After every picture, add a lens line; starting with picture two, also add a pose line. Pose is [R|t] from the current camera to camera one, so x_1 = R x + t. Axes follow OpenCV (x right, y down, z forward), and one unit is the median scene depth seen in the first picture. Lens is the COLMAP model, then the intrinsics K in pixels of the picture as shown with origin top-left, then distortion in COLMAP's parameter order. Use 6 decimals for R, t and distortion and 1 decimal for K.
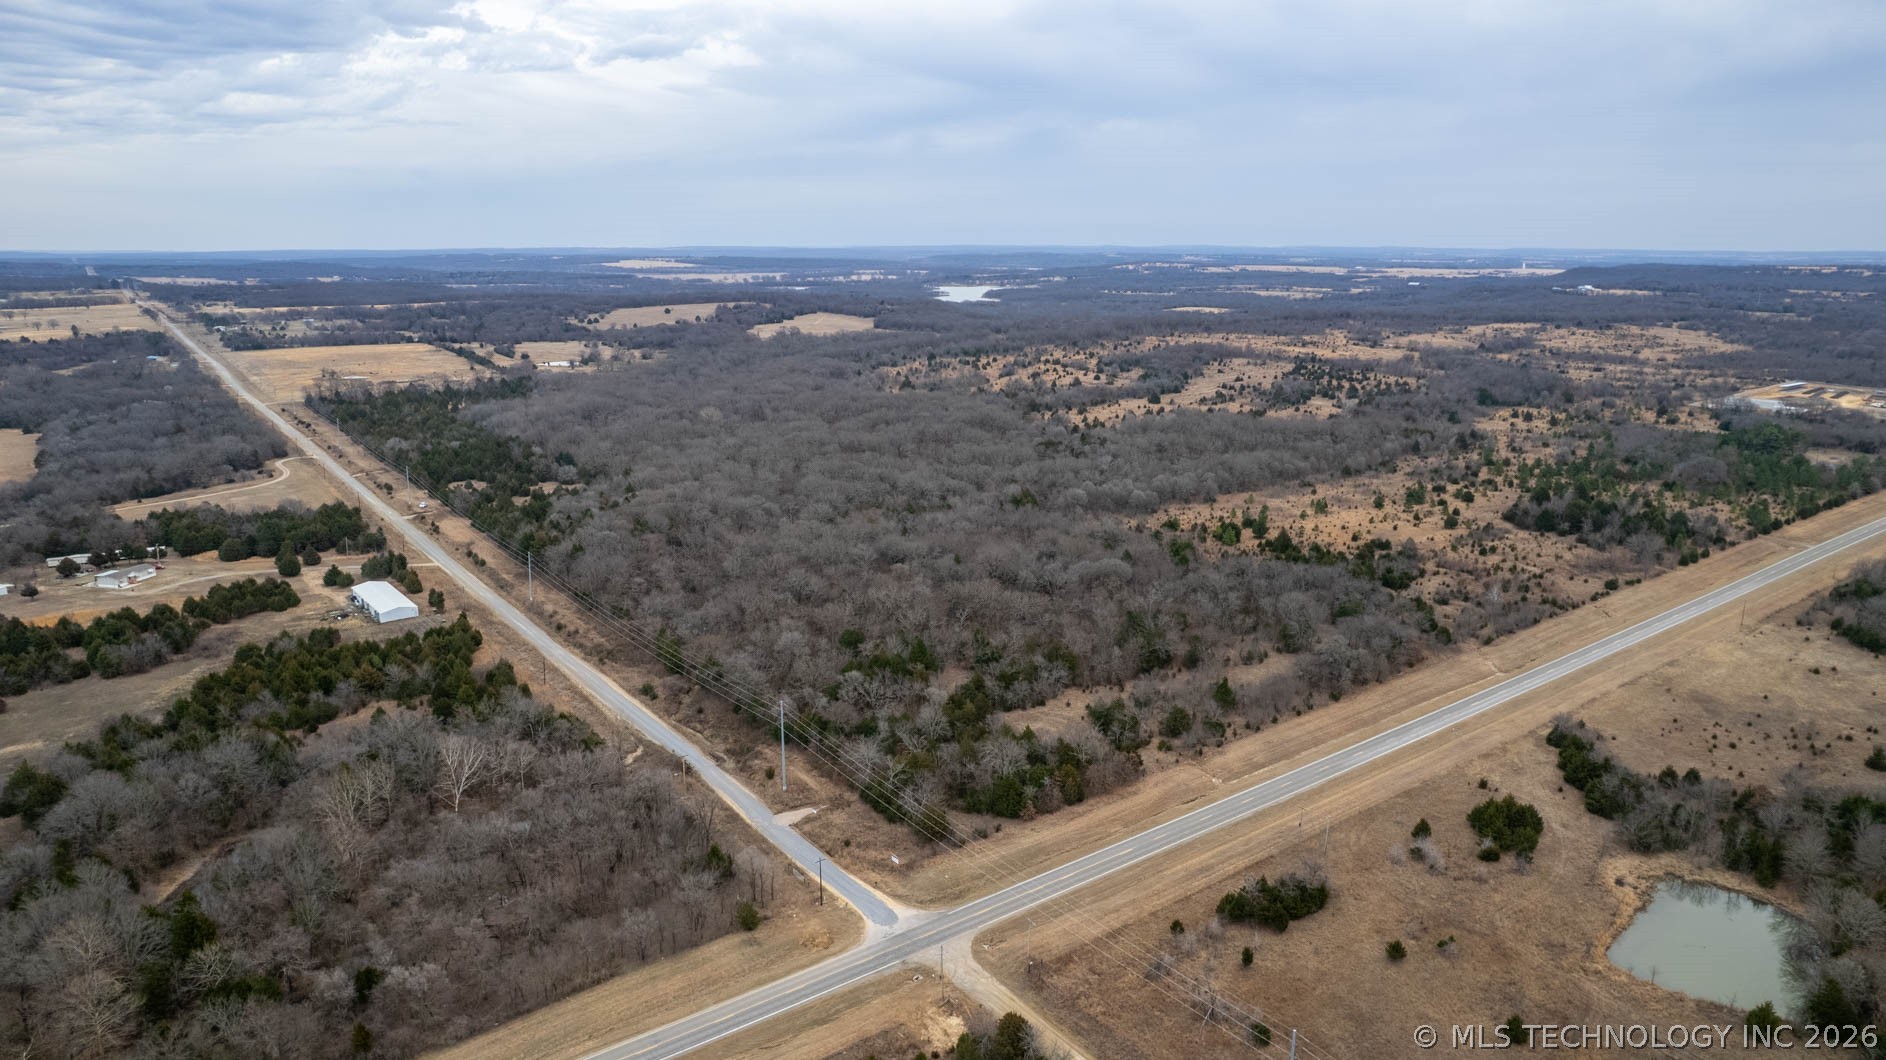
lens RADIAL K [[1206.6, 0, 943.0], [0, 1206.6, 530.0], [0, 0, 1]] dist [-0.075051, 0.066585]
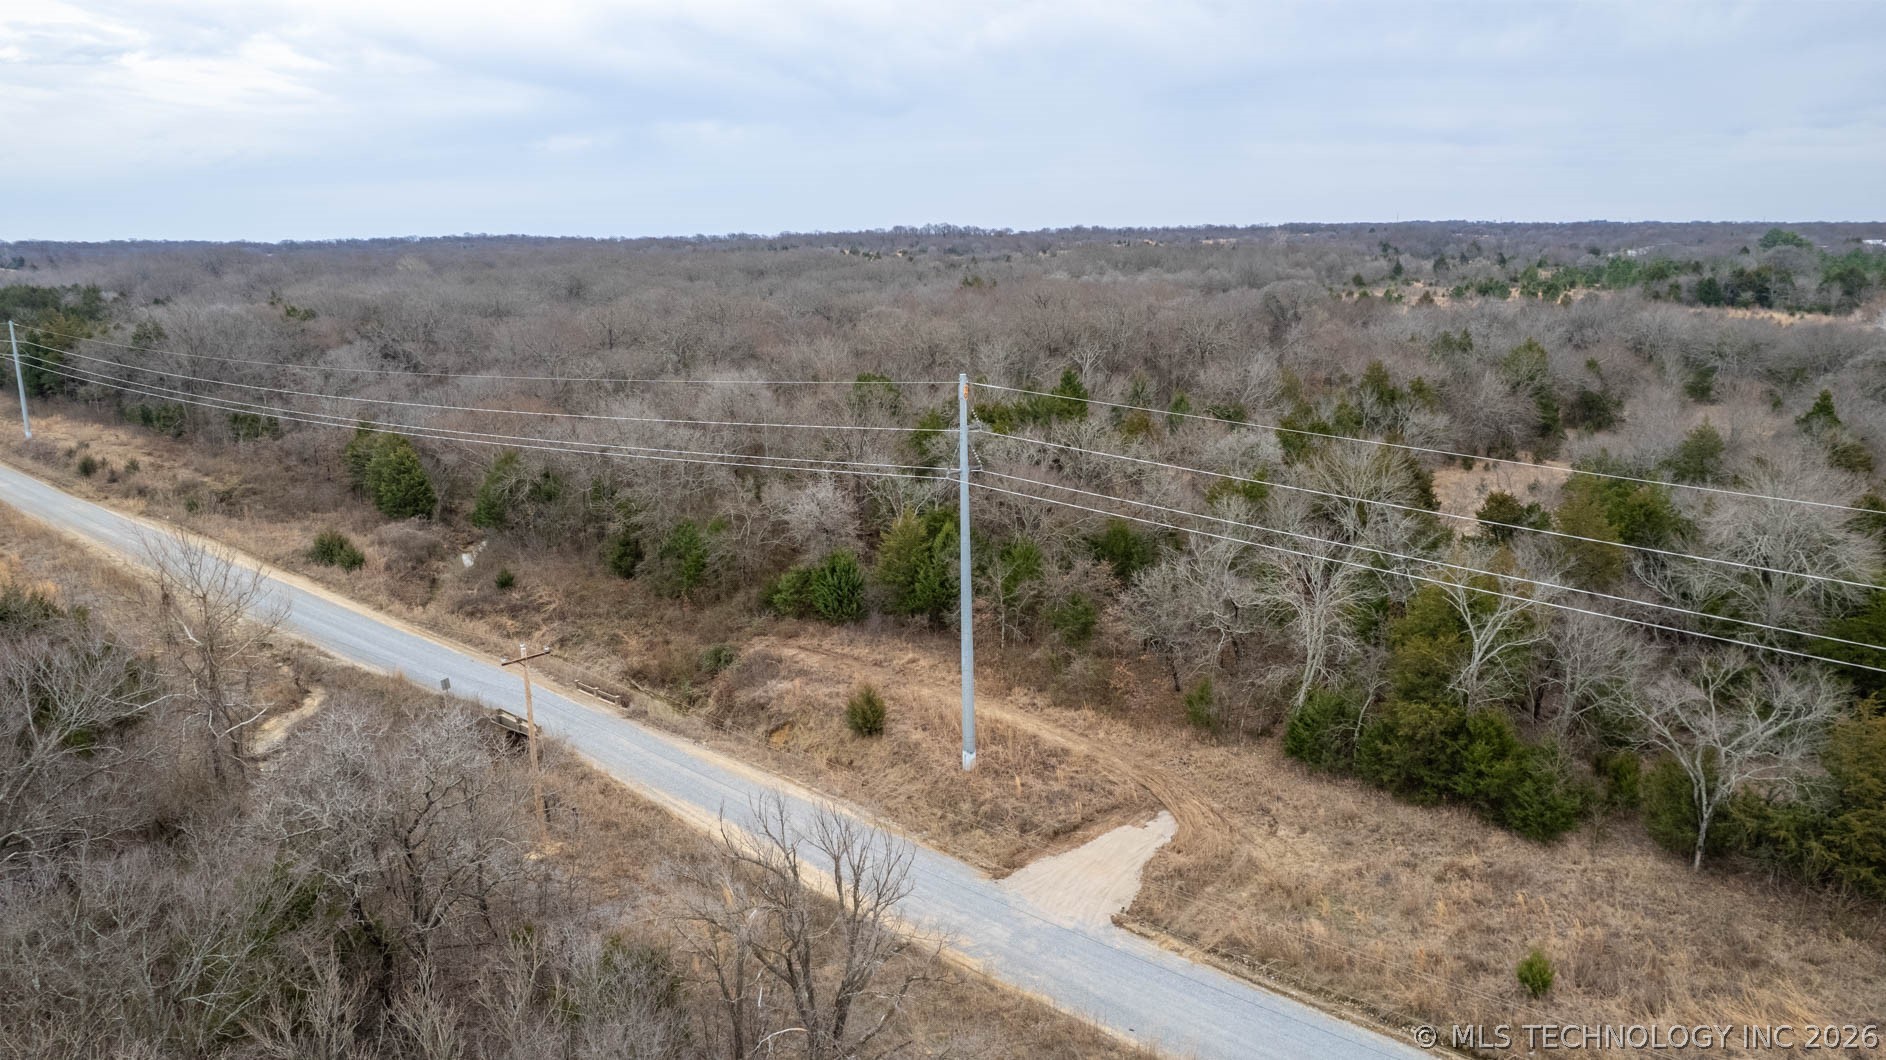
lens RADIAL K [[1206.6, 0, 943.0], [0, 1206.6, 530.0], [0, 0, 1]] dist [-0.075051, 0.066585]
pose [[0.969748, -0.070180, 0.233803, -0.144264], [0.070075, 0.997503, 0.008769, 0.126525], [-0.233835, 0.007880, 0.972244, 0.582793]]
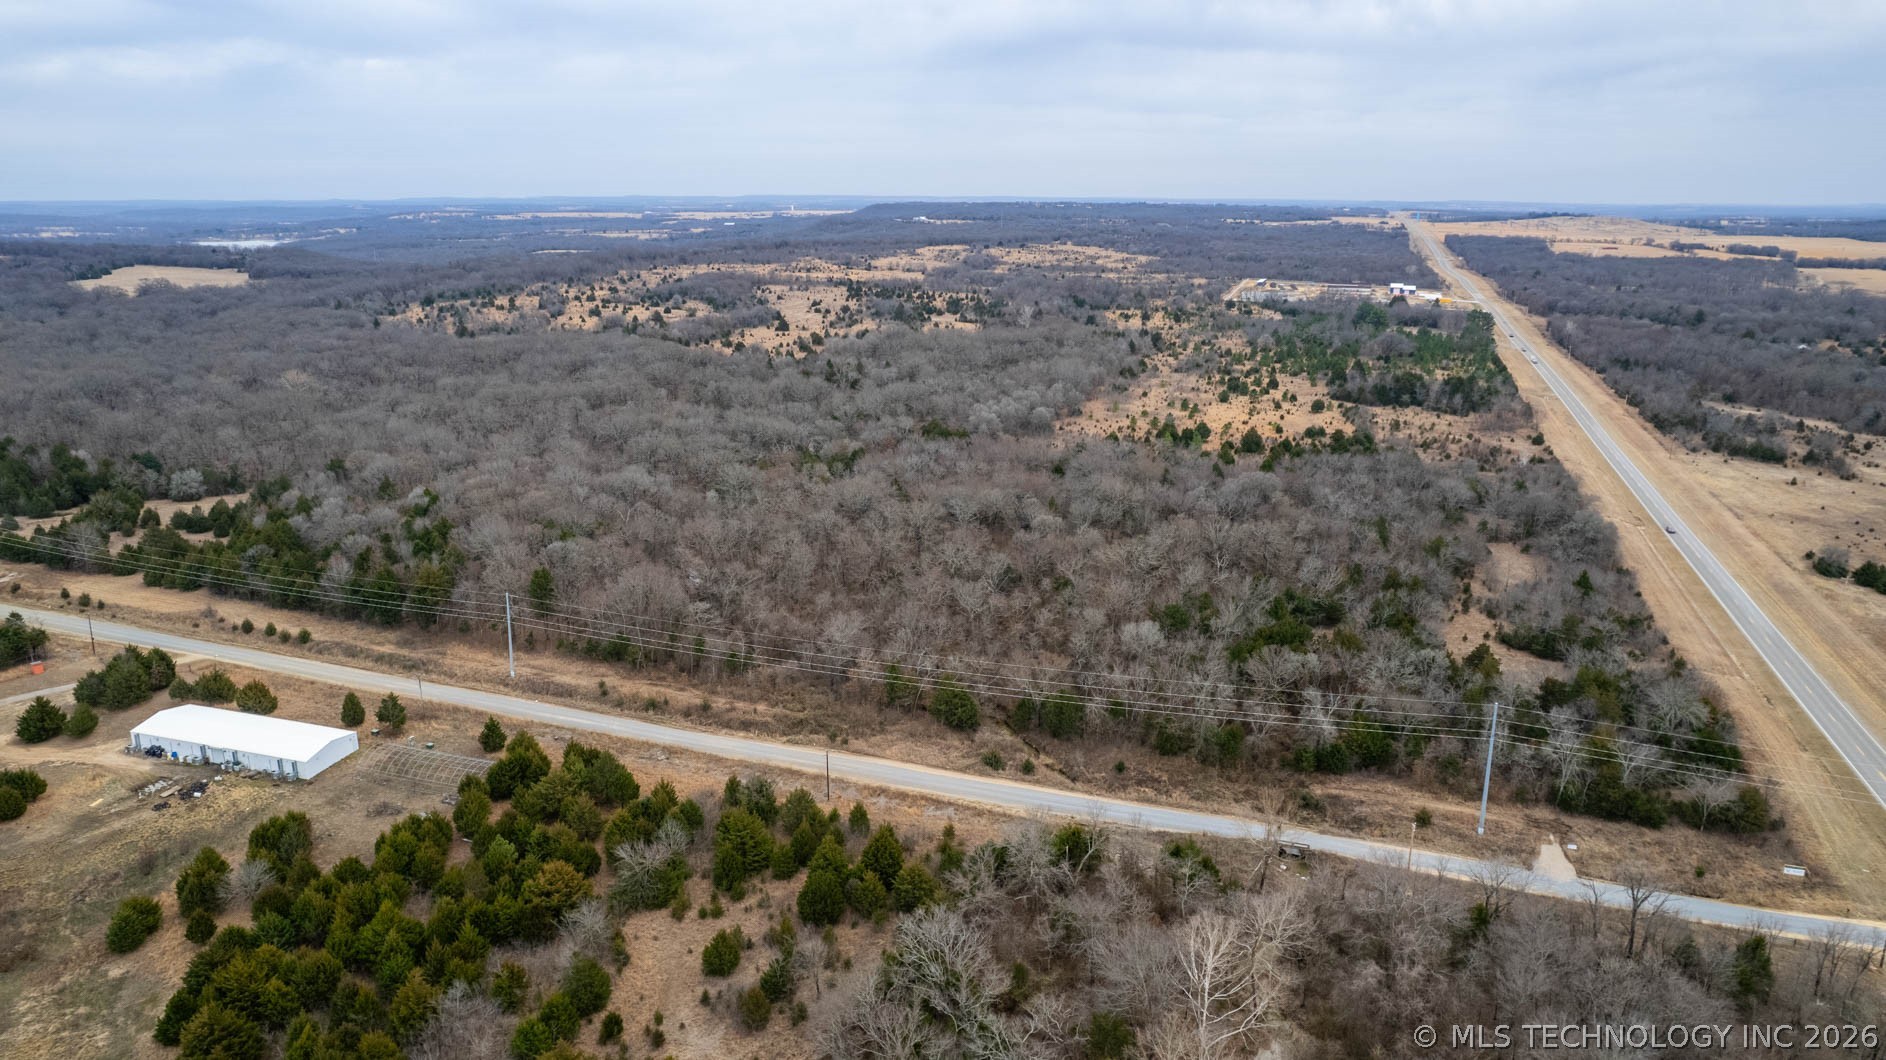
lens RADIAL K [[1206.6, 0, 943.0], [0, 1206.6, 530.0], [0, 0, 1]] dist [-0.075051, 0.066585]
pose [[0.824148, -0.152632, 0.545421, -0.544052], [0.131617, 0.988253, 0.077678, -0.032267], [-0.550870, 0.007768, 0.834555, 0.462852]]
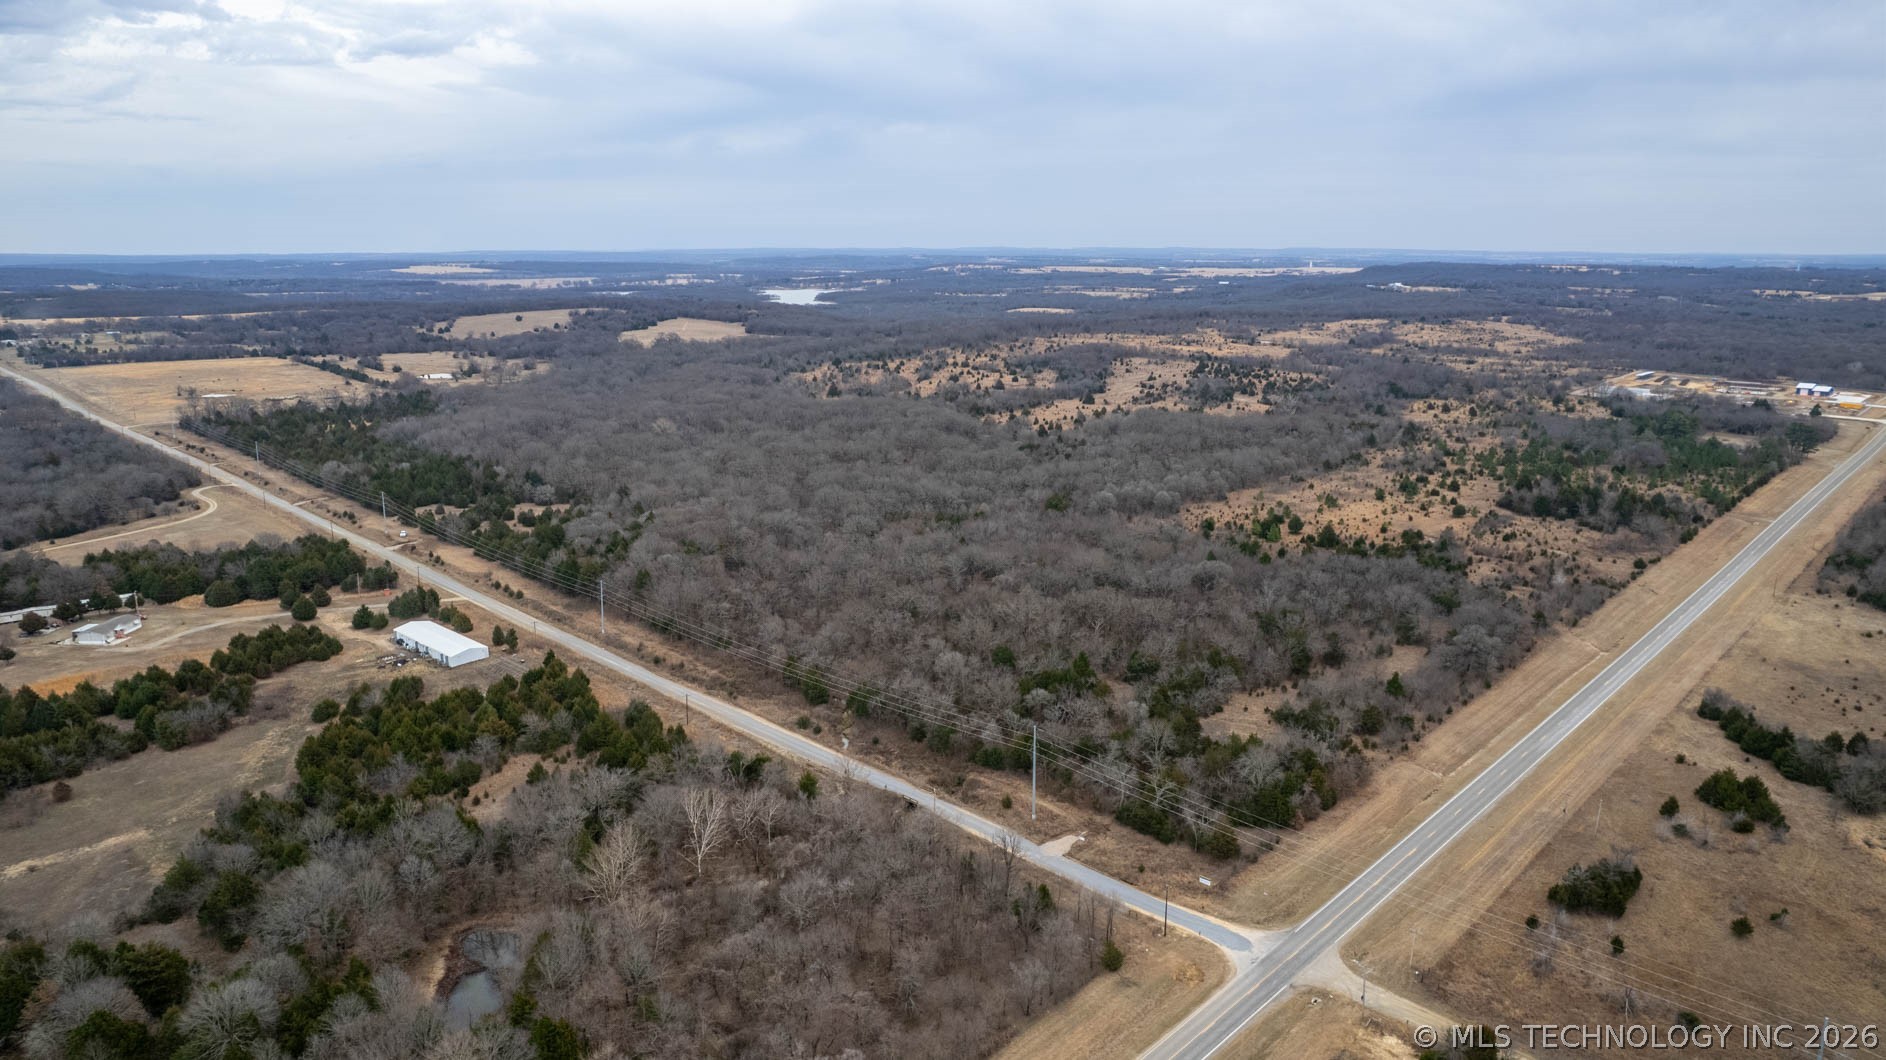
lens RADIAL K [[1206.6, 0, 943.0], [0, 1206.6, 530.0], [0, 0, 1]] dist [-0.075051, 0.066585]
pose [[0.986032, -0.039492, 0.161809, -0.264776], [0.039808, 0.999207, 0.001292, -0.013005], [-0.161731, 0.005167, 0.986821, 0.051474]]
